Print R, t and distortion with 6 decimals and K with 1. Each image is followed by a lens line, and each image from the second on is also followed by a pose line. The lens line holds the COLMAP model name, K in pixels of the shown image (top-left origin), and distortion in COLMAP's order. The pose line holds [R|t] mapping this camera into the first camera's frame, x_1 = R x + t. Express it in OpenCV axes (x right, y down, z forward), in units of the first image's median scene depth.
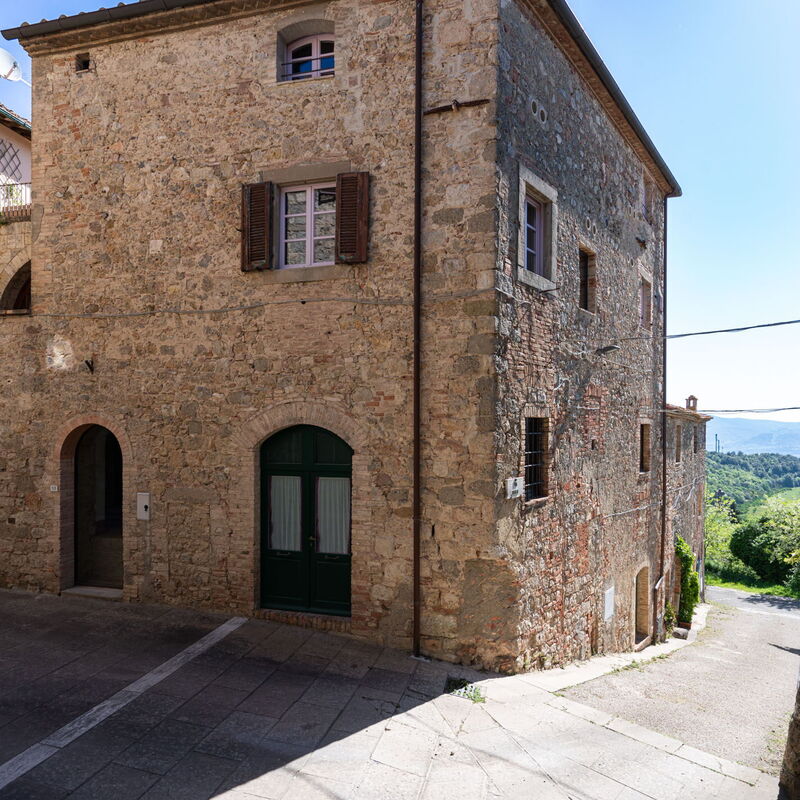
lens RADIAL K [[544.1, 0, 408.8], [0, 544.1, 423.2], [0, 0, 1]] dist [-0.004569, -0.002359]
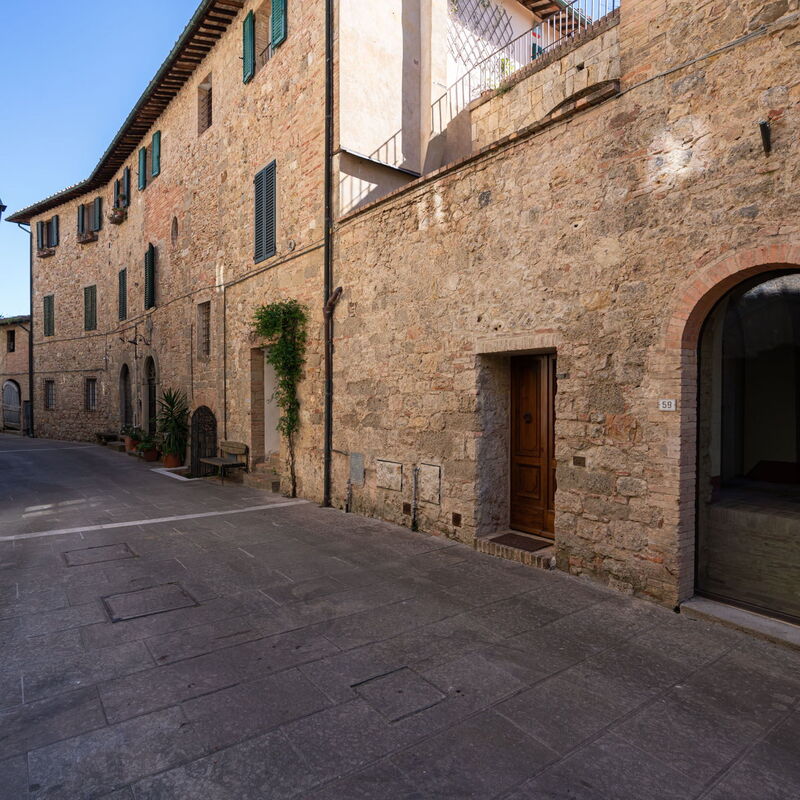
lens RADIAL K [[544.1, 0, 400.5], [0, 544.1, 398.7], [0, 0, 1]] dist [-0.004569, -0.002359]
pose [[0.759082, 0.004913, -0.650976, -0.501288], [-0.001841, 0.999984, 0.005401, 0.110254], [0.650992, -0.002901, 0.759079, 0.429173]]
